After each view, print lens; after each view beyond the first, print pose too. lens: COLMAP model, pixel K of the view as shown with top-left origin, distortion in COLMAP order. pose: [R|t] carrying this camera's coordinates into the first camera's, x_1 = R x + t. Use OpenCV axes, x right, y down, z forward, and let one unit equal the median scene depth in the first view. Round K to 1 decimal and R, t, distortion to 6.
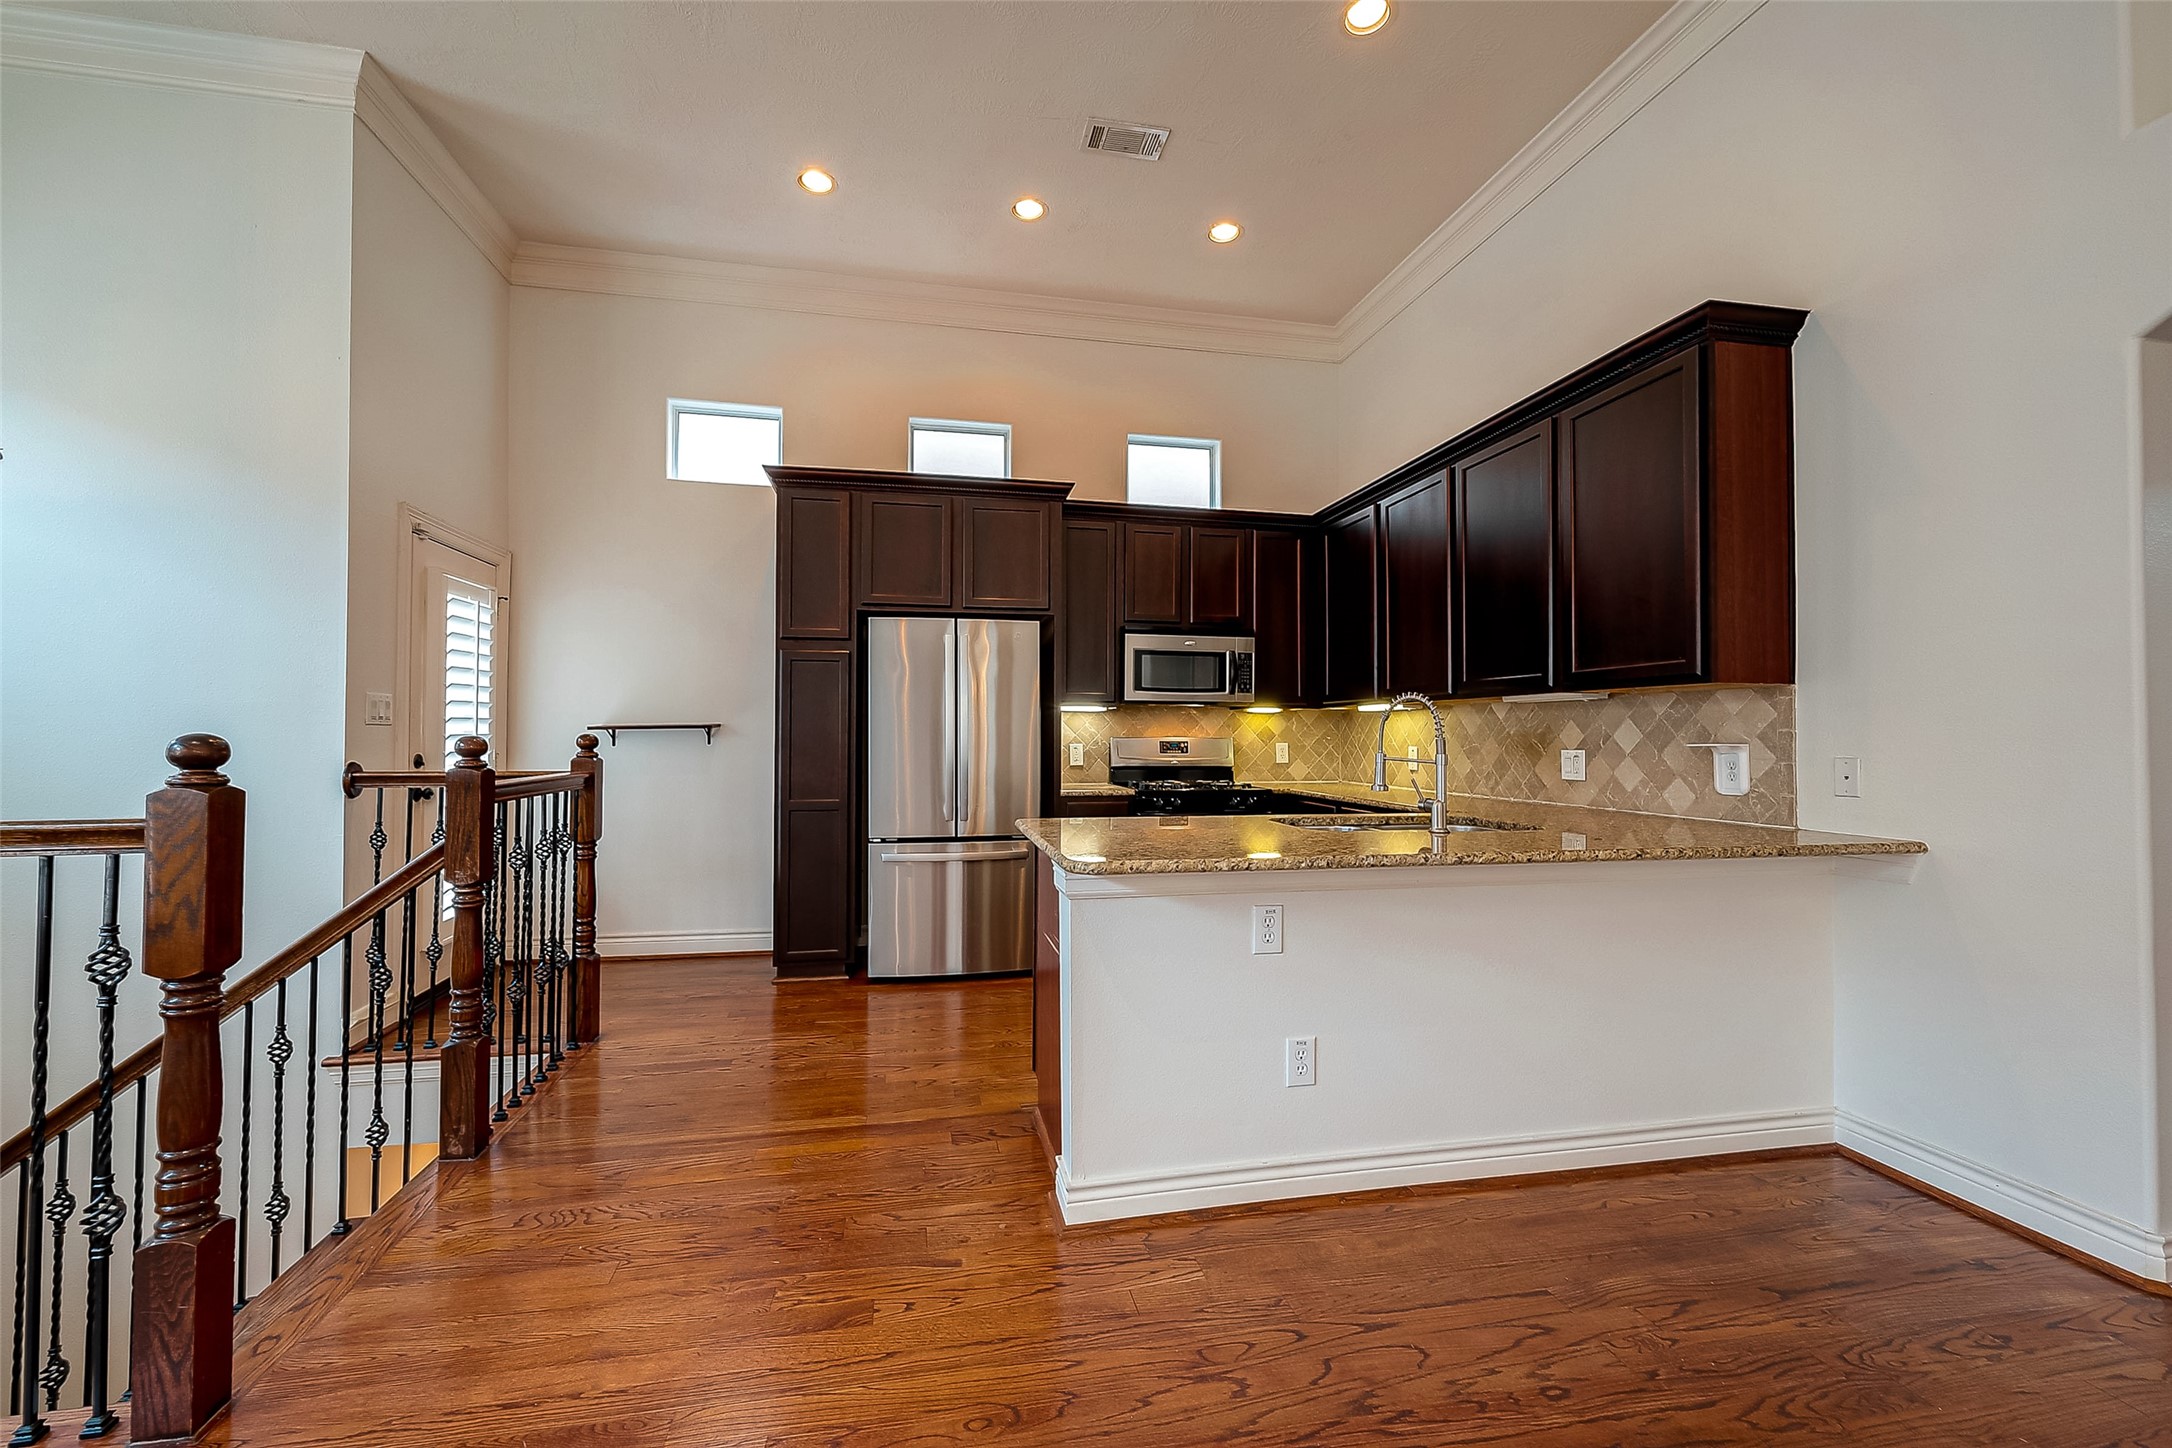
lens RADIAL K [[832.4, 0, 1078.4], [0, 832.4, 722.1], [0, 0, 1]] dist [-0.002186, -0.000038]
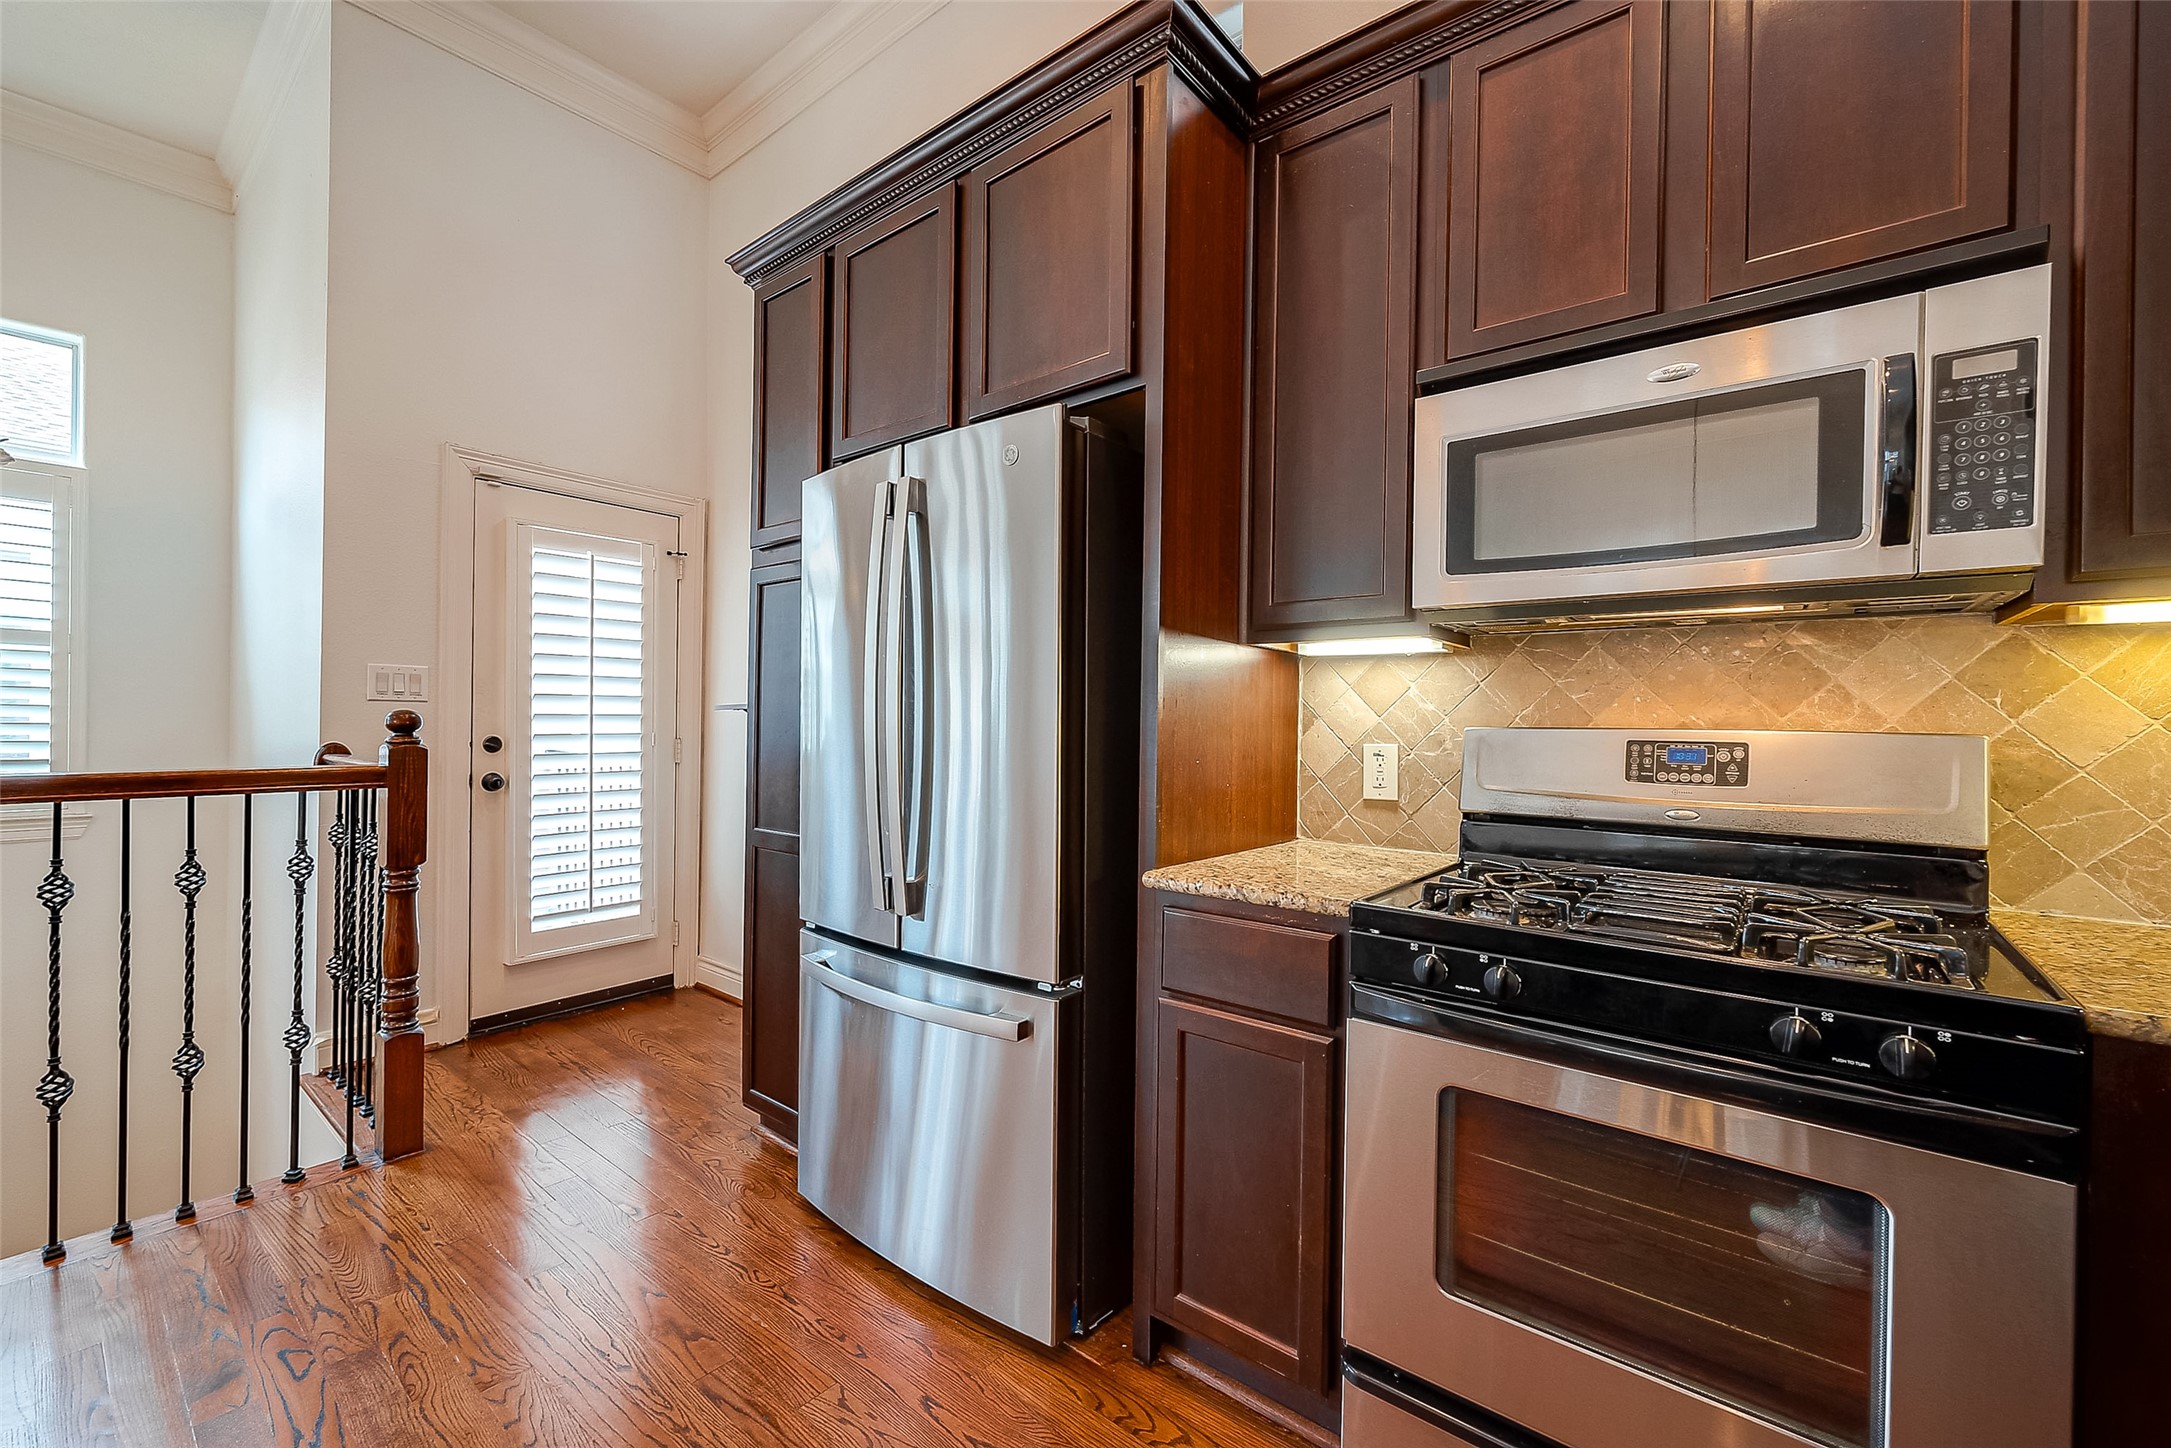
lens RADIAL K [[877.3, 0, 1069.3], [0, 877.3, 725.5], [0, 0, 1]] dist [-0.001290, -0.000131]
pose [[0.648360, 0.008513, -0.761287, 0.226112], [0.003026, 0.999901, 0.013759, 0.013228], [0.761328, -0.011224, 0.648270, 0.683203]]
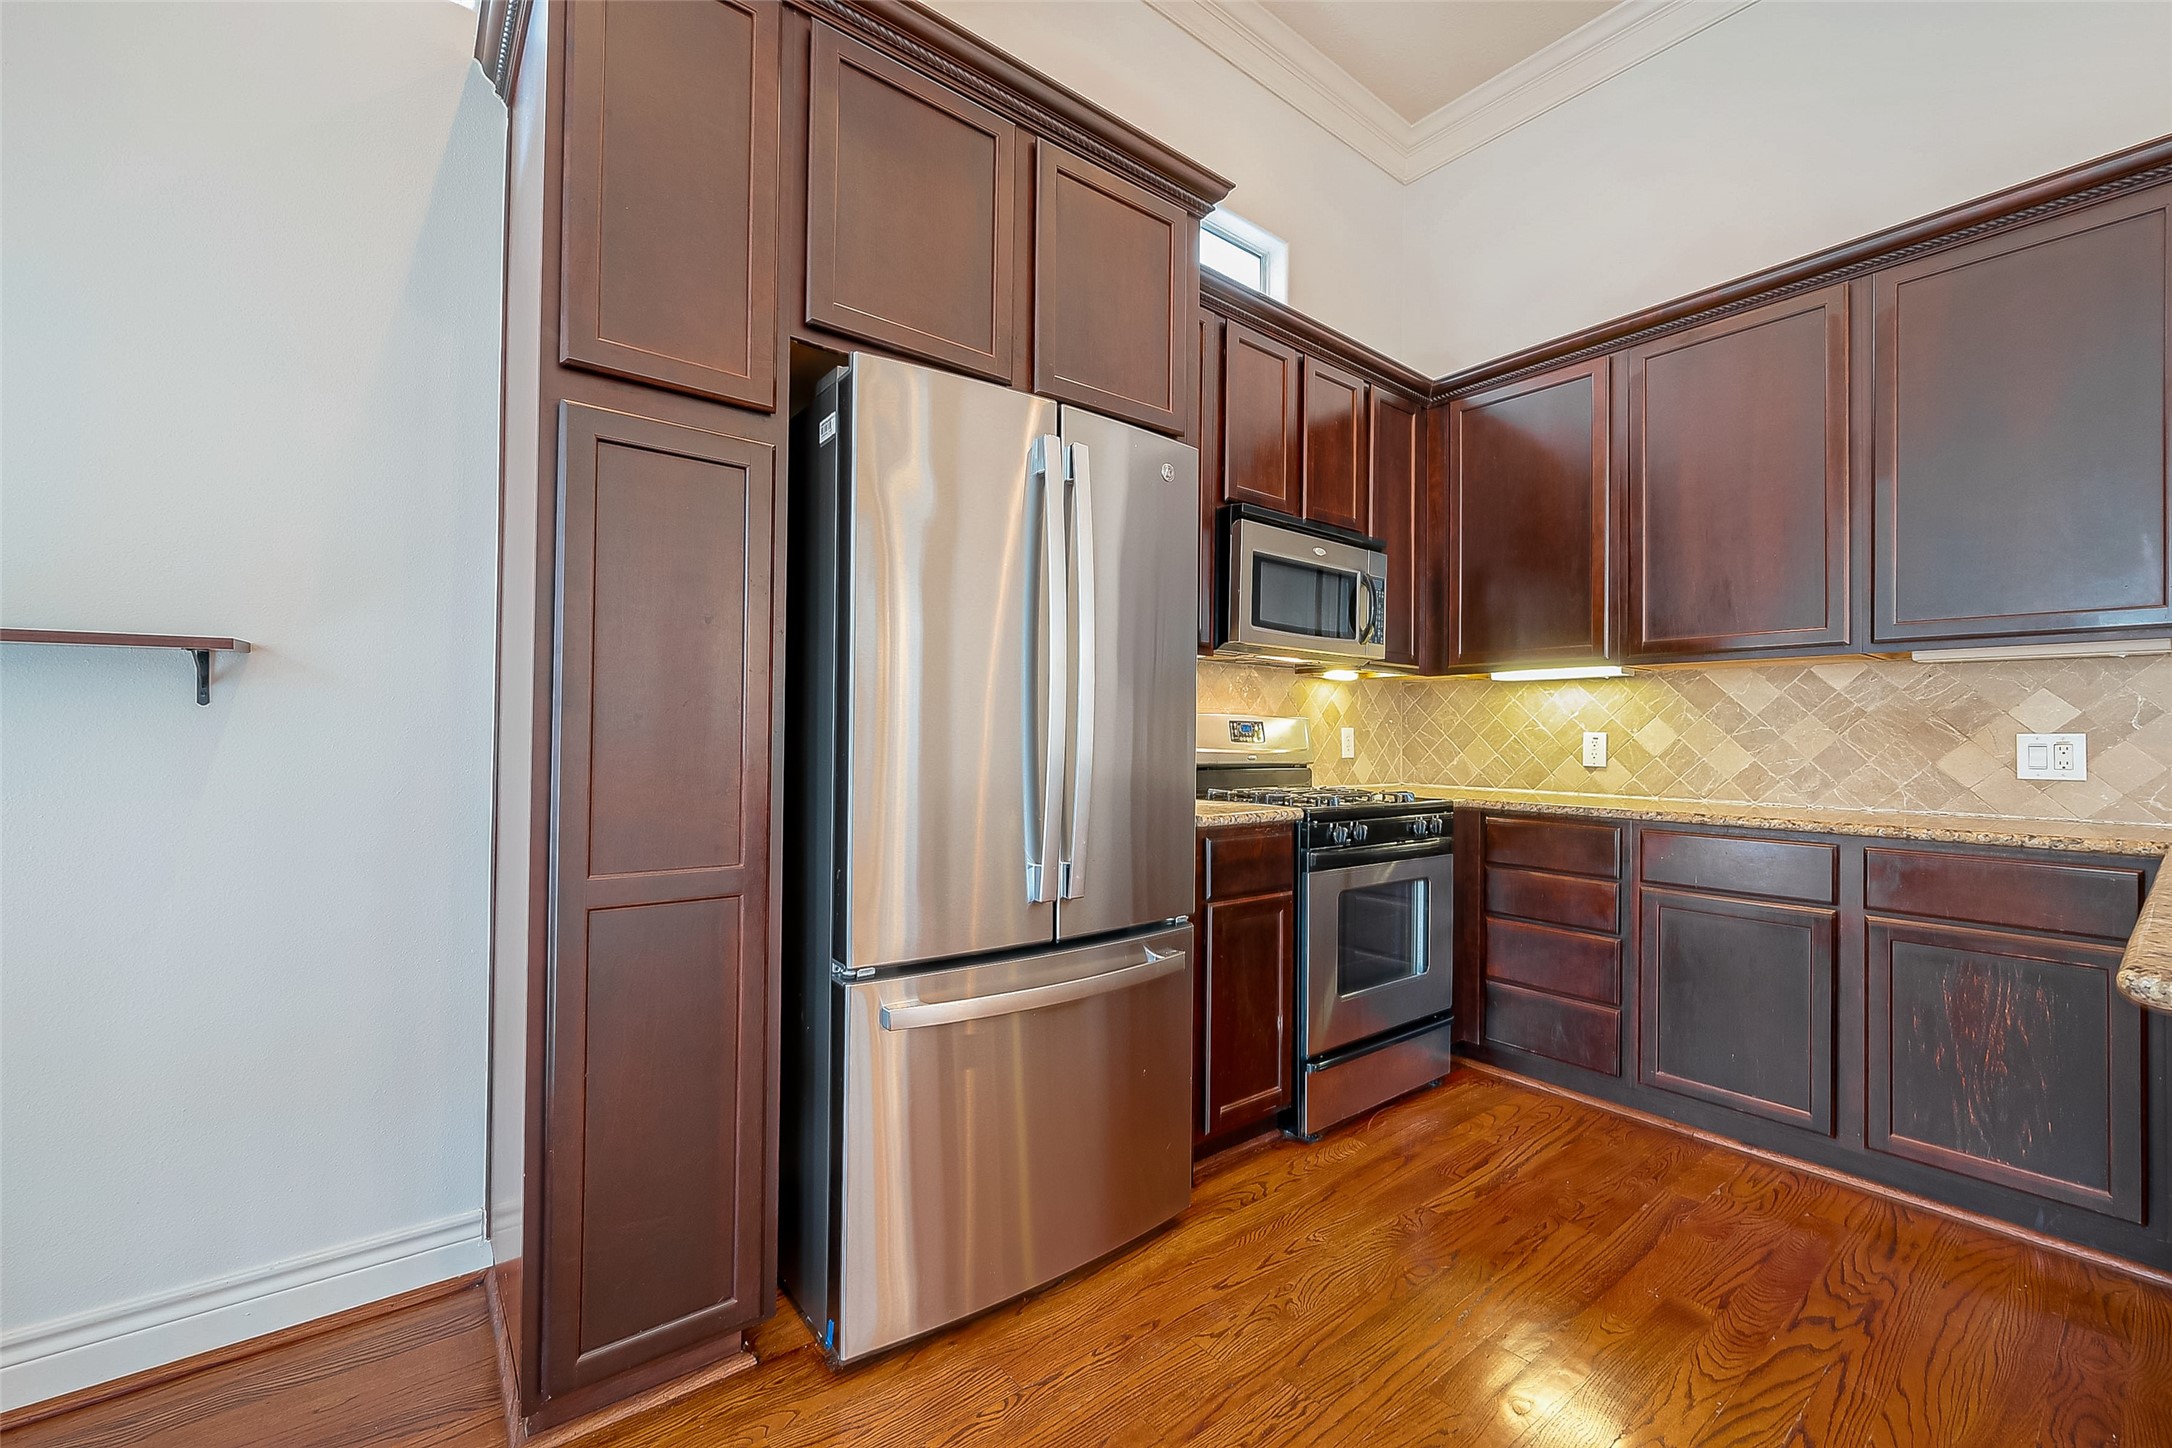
lens RADIAL K [[877.7, 0, 1090.3], [0, 877.7, 719.6], [0, 0, 1]] dist [-0.001290, -0.000131]
pose [[0.883959, 0.015699, 0.467301, -0.296445], [-0.016974, 0.999855, -0.001481, 0.026319], [-0.467256, -0.006622, 0.884097, 0.541331]]
